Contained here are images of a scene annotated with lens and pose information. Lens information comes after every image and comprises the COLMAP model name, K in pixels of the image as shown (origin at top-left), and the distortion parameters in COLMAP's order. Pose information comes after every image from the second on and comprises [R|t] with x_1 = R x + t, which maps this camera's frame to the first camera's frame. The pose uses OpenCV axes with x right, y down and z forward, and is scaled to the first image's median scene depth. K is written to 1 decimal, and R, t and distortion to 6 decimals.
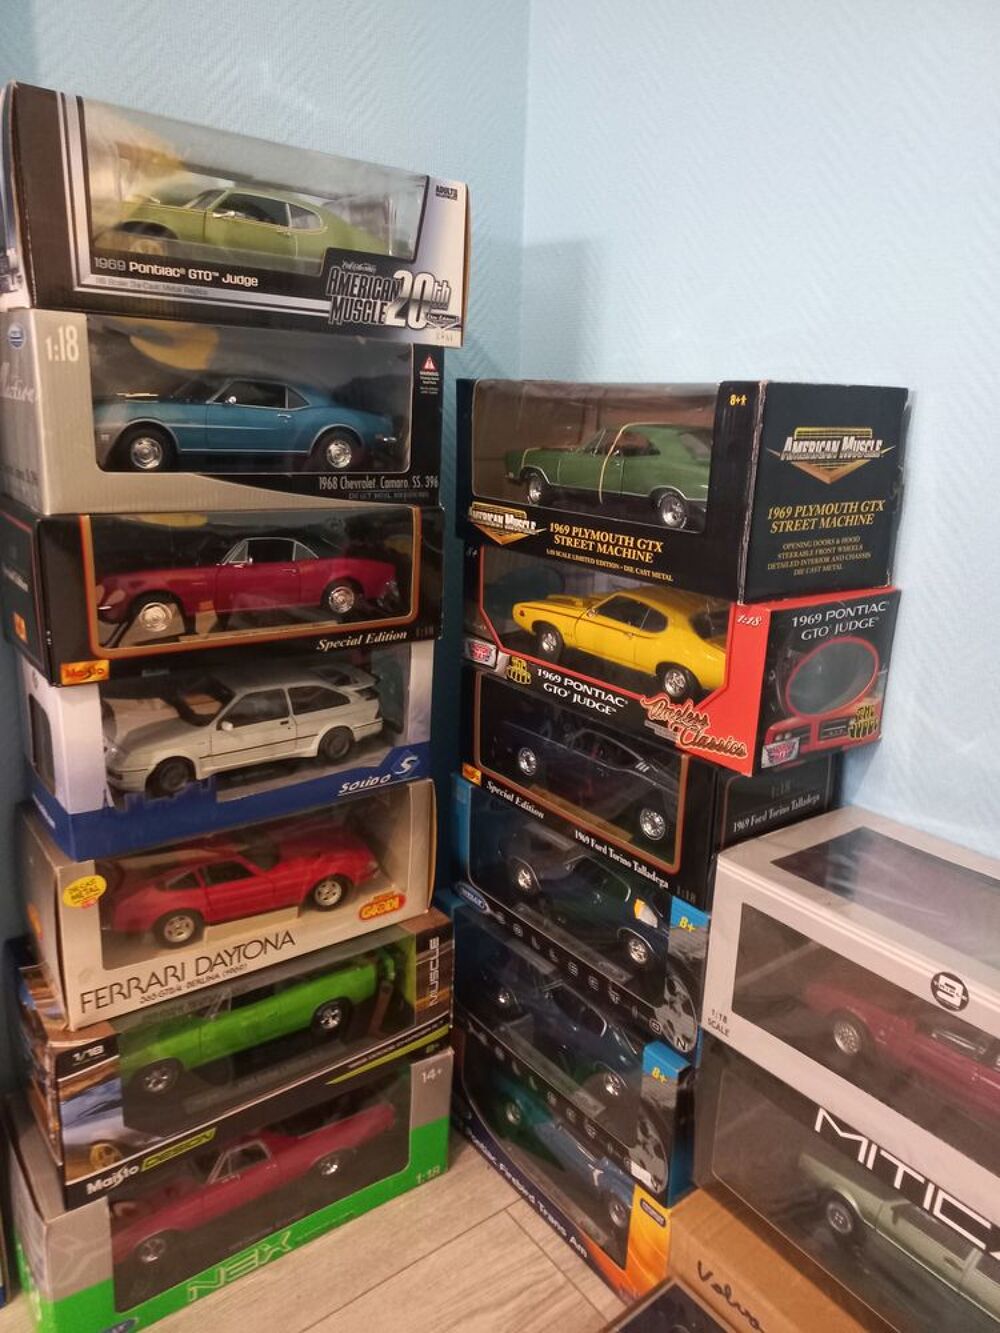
lens RADIAL K [[919.3, 0, 479.5], [0, 919.3, 662.4], [0, 0, 1]] dist [-0.036514, 0.036188]
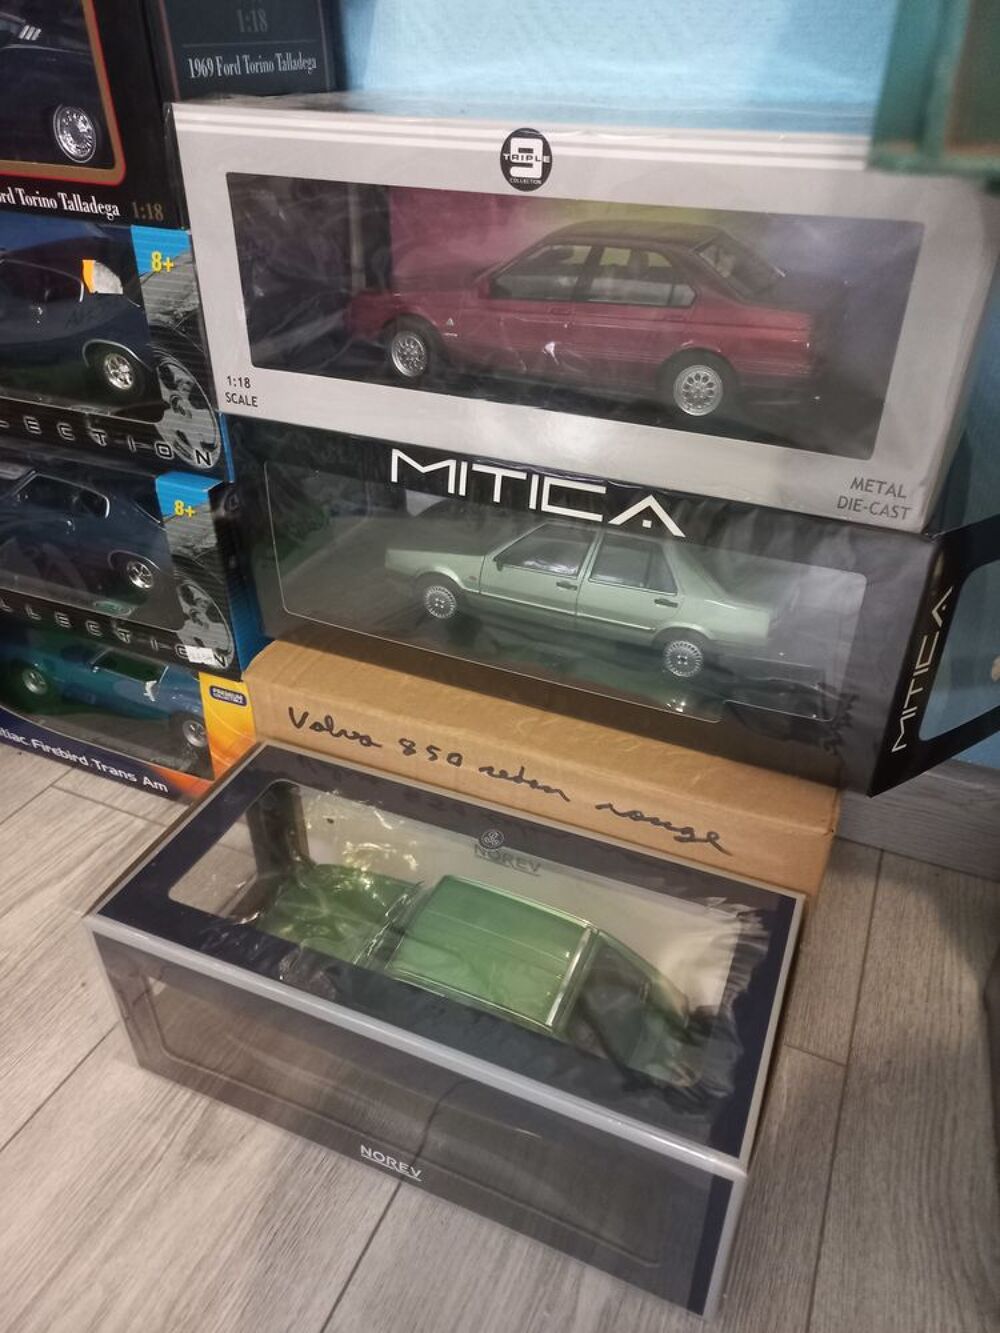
lens RADIAL K [[974.4, 0, 500.0], [0, 974.4, 666.5], [0, 0, 1]] dist [-0.001518, -0.013318]
pose [[0.864484, -0.299104, 0.403986, 0.065832], [0.133745, 0.911593, 0.388728, 0.303382], [-0.484541, -0.282018, 0.828061, 0.215775]]
